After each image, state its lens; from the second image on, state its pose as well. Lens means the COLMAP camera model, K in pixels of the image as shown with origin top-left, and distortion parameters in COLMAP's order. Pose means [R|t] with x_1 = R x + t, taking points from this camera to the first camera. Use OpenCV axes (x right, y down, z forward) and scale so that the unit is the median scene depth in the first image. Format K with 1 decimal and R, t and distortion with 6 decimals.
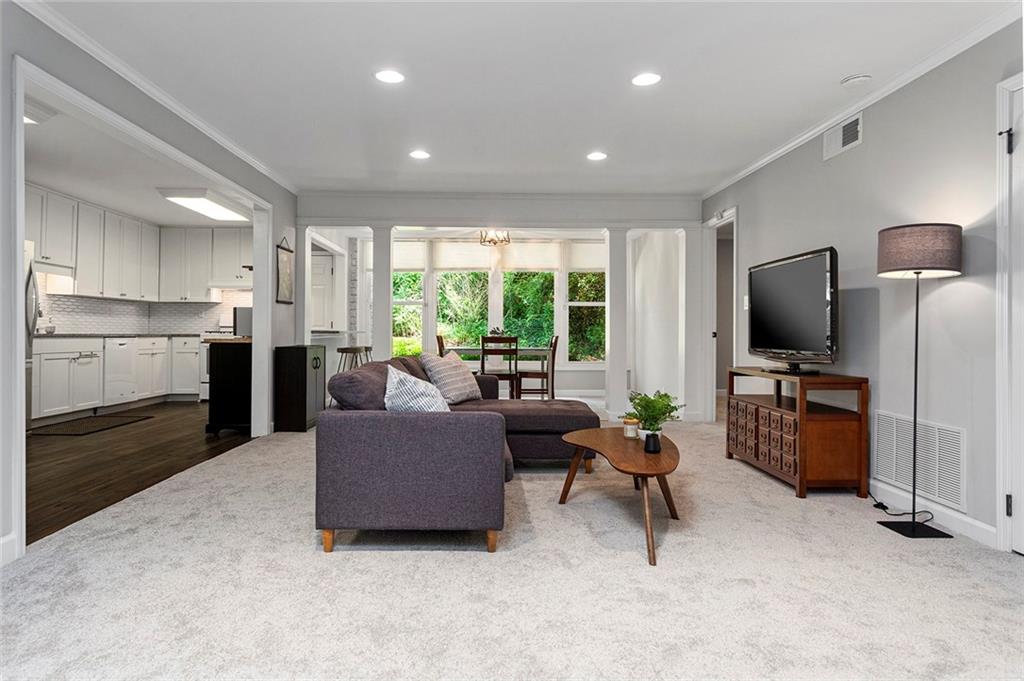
lens RADIAL K [[586.0, 0, 506.9], [0, 586.0, 328.1], [0, 0, 1]] dist [-0.010848, 0.009249]
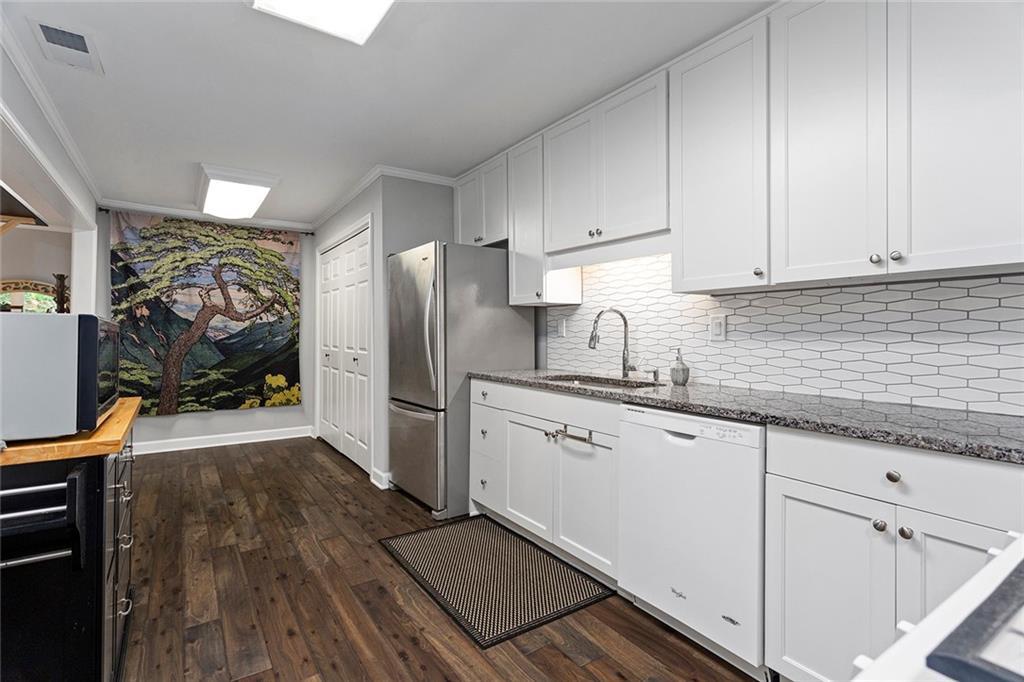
lens RADIAL K [[487.4, 0, 508.9], [0, 487.4, 332.4], [0, 0, 1]] dist [0.003234, 0.001654]
pose [[-0.844860, -0.011821, -0.534857, -0.479556], [-0.004318, 0.999874, -0.015278, -0.025136], [0.534970, -0.010599, -0.844804, 1.284484]]
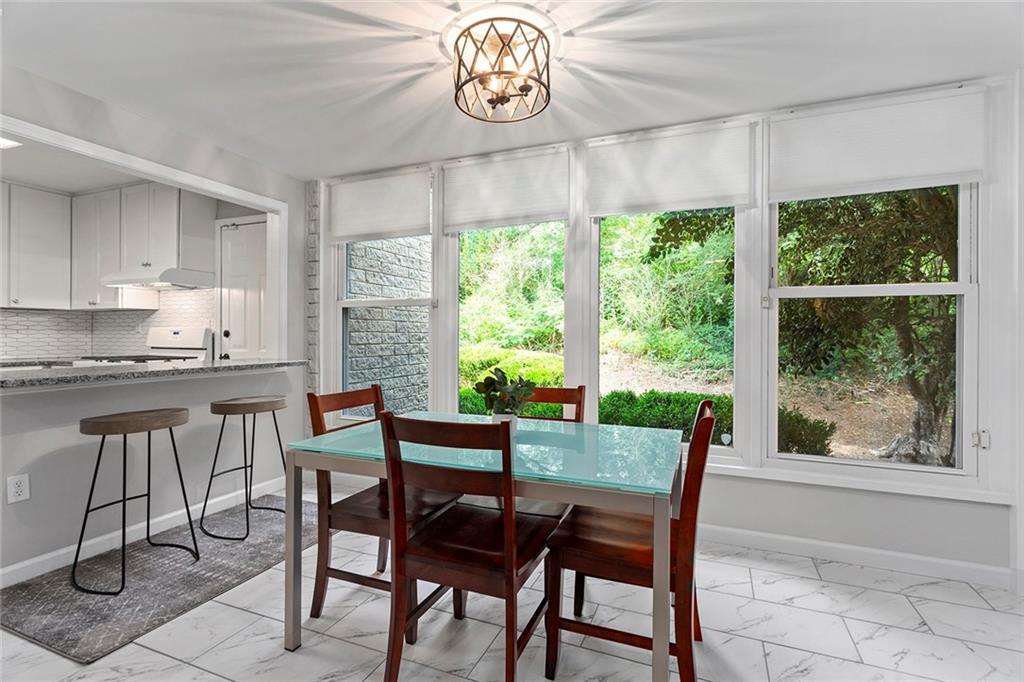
lens RADIAL K [[487.4, 0, 507.3], [0, 487.4, 336.7], [0, 0, 1]] dist [0.003234, 0.001654]
pose [[0.909047, 0.002329, -0.416687, 0.110413], [0.002265, 0.999942, 0.010530, -0.024570], [0.416687, -0.010516, 0.908989, 0.919436]]
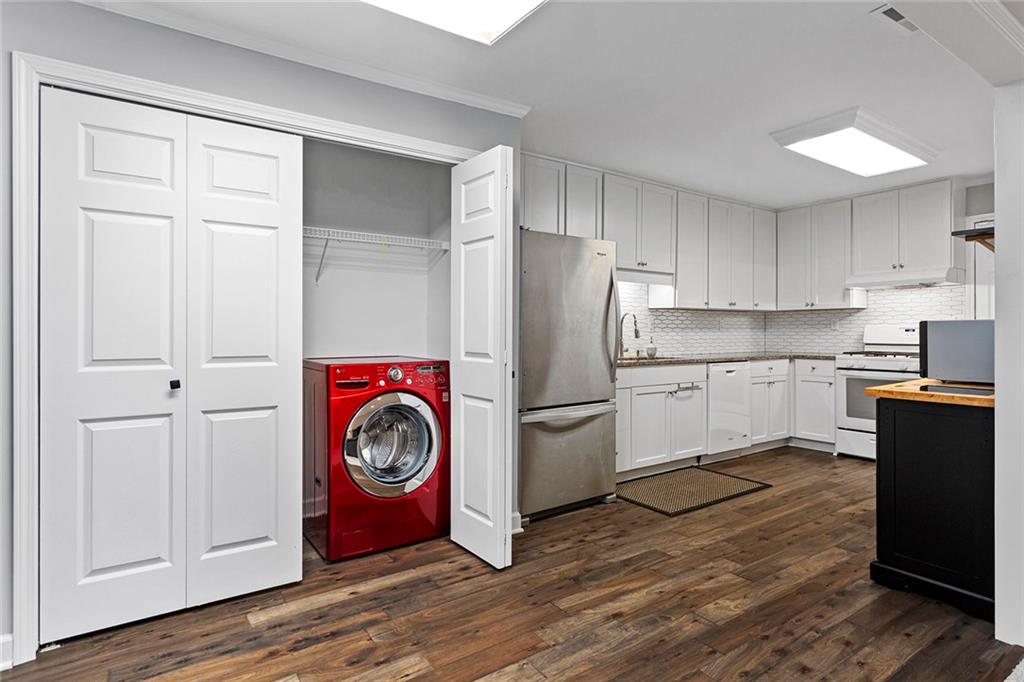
lens RADIAL K [[540.0, 0, 506.2], [0, 540.0, 331.3], [0, 0, 1]] dist [-0.005885, 0.004039]
pose [[0.538515, -0.005443, -0.842598, -0.254248], [0.011634, 0.999932, 0.000976, -0.029786], [0.842535, -0.010329, 0.538542, 0.426072]]
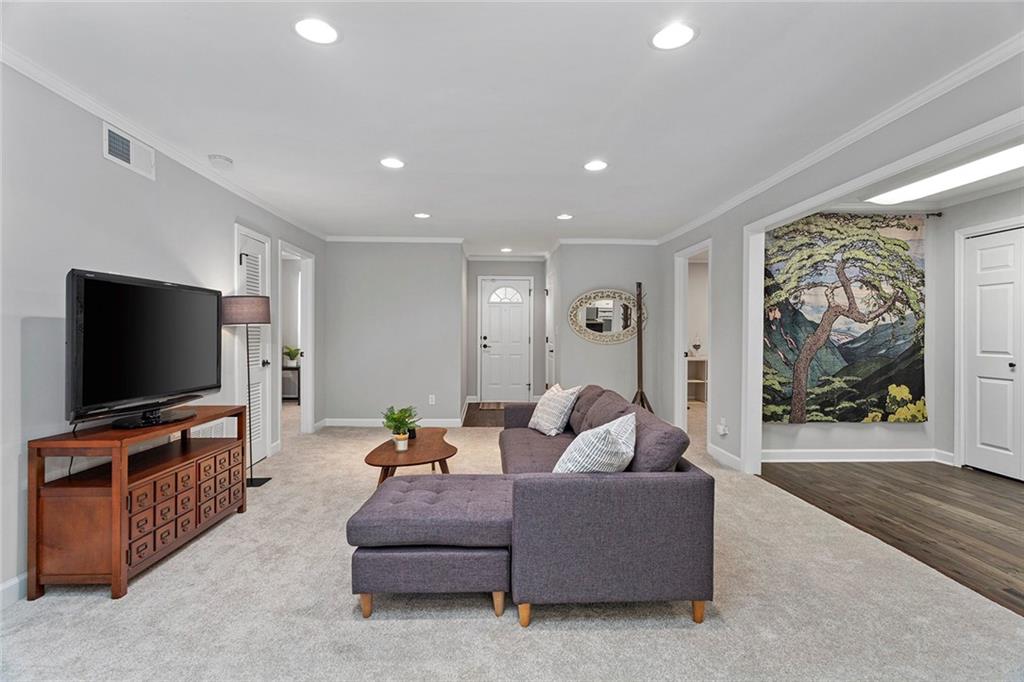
lens RADIAL K [[487.4, 0, 507.3], [0, 487.4, 332.2], [0, 0, 1]] dist [0.003234, 0.001654]
pose [[-0.999973, -0.007326, -0.000478, -0.003964], [-0.007321, 0.999927, -0.009649, -0.029743], [0.000549, -0.009645, -0.999953, 1.067949]]
